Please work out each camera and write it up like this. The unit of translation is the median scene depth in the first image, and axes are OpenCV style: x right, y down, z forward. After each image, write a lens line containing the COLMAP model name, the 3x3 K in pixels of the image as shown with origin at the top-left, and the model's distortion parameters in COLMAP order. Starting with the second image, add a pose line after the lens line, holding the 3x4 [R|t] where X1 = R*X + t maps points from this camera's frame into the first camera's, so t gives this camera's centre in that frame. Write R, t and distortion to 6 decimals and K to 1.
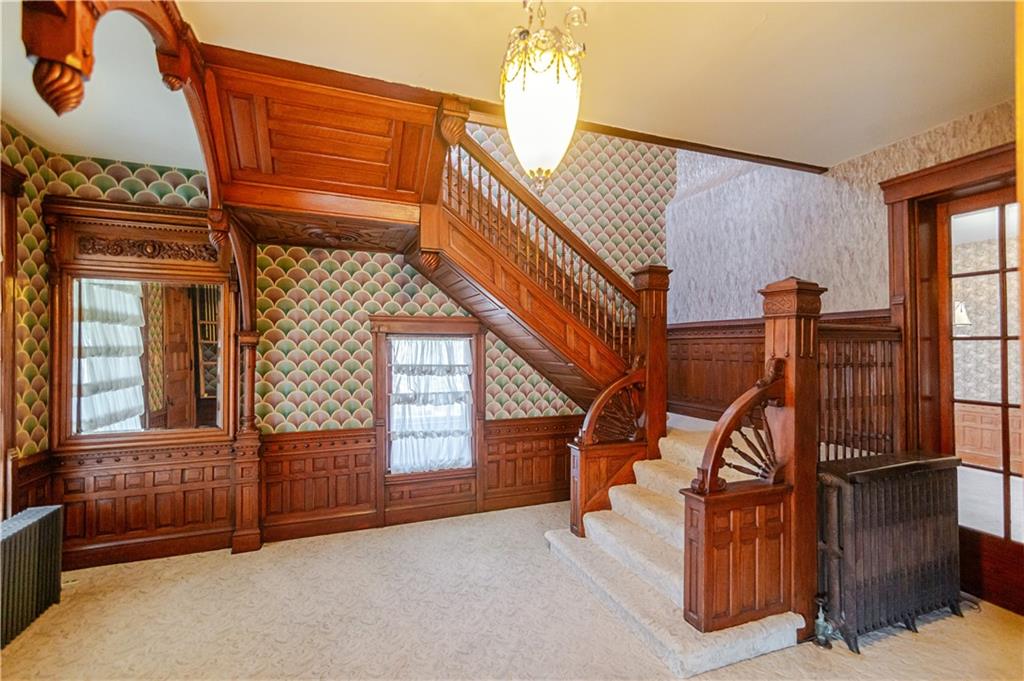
lens RADIAL K [[458.6, 0, 514.7], [0, 458.6, 341.7], [0, 0, 1]] dist [0.007685, -0.000504]
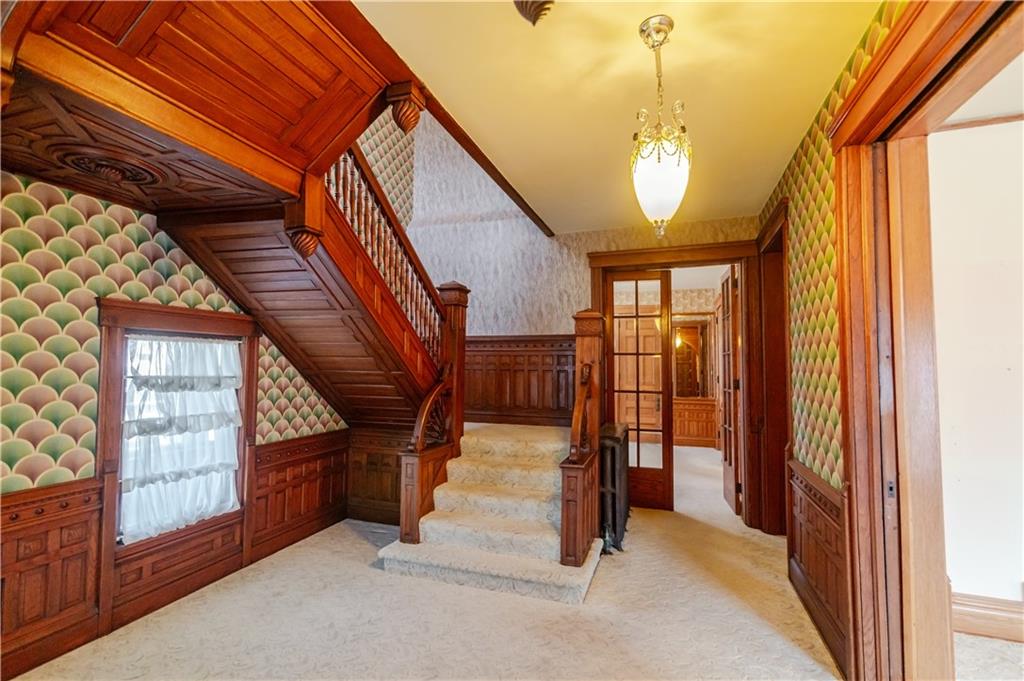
lens RADIAL K [[464.3, 0, 512.3], [0, 464.3, 341.8], [0, 0, 1]] dist [0.014930, -0.000782]
pose [[0.645802, 0.042811, 0.762304, -0.425300], [-0.015959, 0.998966, -0.042582, 0.019650], [-0.763338, 0.015334, 0.645817, 0.143093]]
